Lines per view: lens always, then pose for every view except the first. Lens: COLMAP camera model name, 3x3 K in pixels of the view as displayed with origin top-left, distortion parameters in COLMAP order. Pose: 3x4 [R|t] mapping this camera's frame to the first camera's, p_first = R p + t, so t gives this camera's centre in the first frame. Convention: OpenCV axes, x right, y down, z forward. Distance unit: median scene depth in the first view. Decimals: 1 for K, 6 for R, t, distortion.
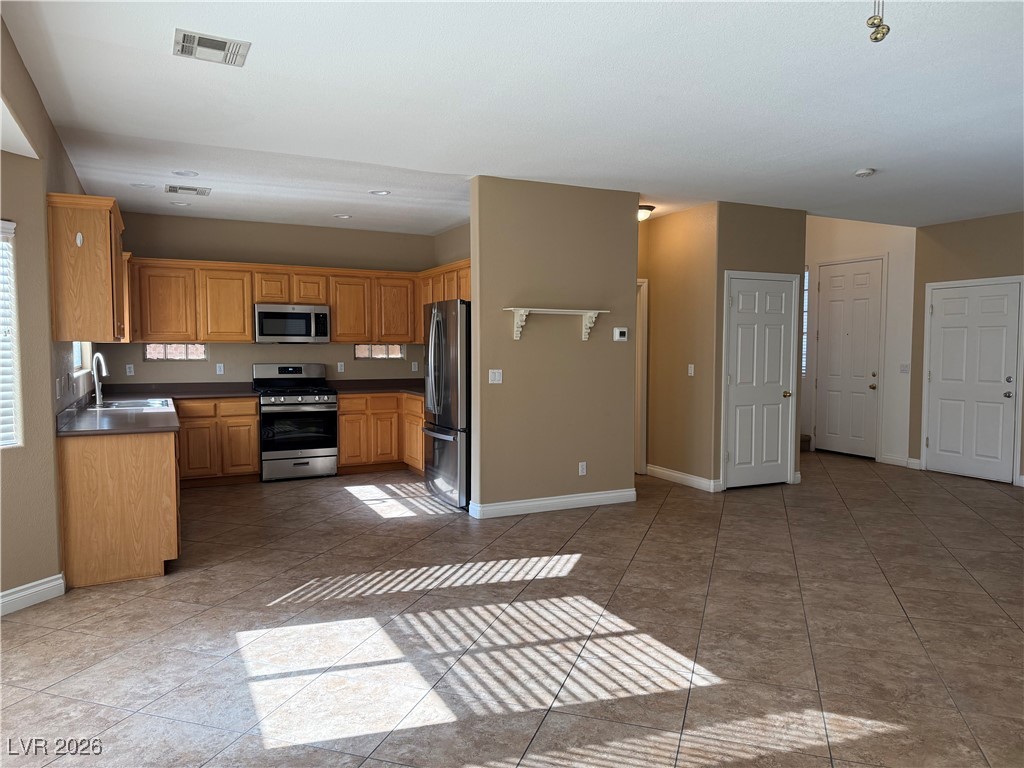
lens RADIAL K [[727.7, 0, 511.1], [0, 727.7, 385.6], [0, 0, 1]] dist [0.015135, -0.012235]
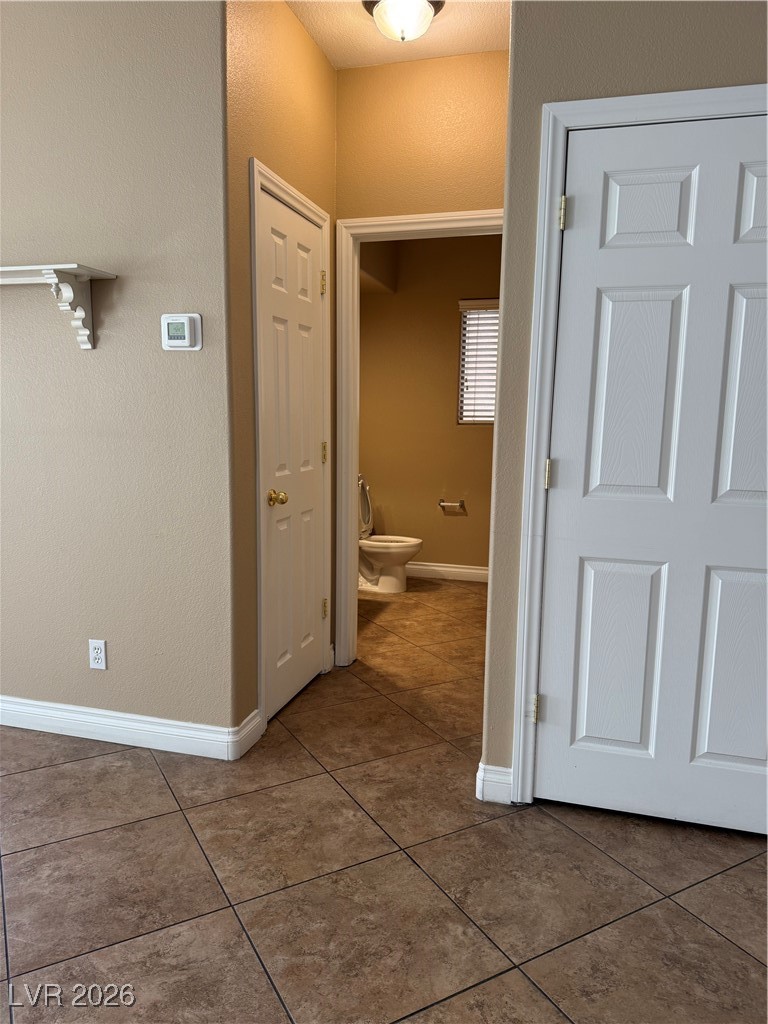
lens RADIAL K [[727.7, 0, 384.8], [0, 727.7, 515.2], [0, 0, 1]] dist [0.015135, -0.012235]
pose [[0.750738, 0.106260, -0.651998, 0.490550], [-0.050413, 0.993316, 0.103838, -0.020490], [0.658674, -0.045086, 0.751076, 0.778200]]
